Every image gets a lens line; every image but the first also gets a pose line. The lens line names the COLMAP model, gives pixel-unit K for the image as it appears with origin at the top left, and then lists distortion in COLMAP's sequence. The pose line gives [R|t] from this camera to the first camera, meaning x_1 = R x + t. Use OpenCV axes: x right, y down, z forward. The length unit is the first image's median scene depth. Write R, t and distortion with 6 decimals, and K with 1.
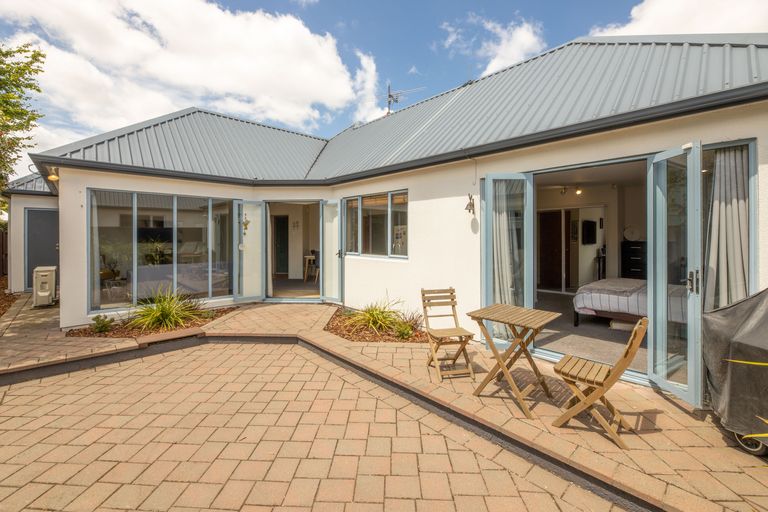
lens RADIAL K [[329.0, 0, 368.5], [0, 329.0, 239.0], [0, 0, 1]] dist [0.000107, -0.000095]
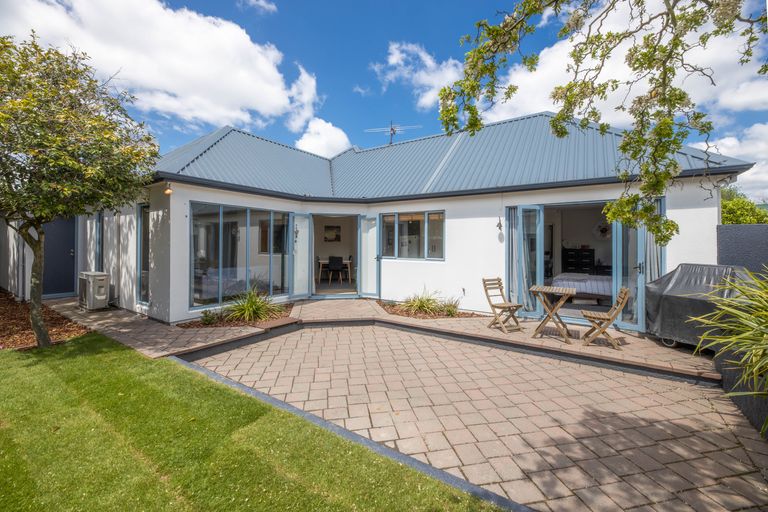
lens RADIAL K [[321.7, 0, 367.5], [0, 321.7, 242.4], [0, 0, 1]] dist [-0.001265, -0.000073]
pose [[0.973414, 0.007283, 0.228936, -0.448888], [-0.004010, 0.999883, -0.014758, 0.004640], [-0.229016, 0.013448, 0.973330, -0.214585]]
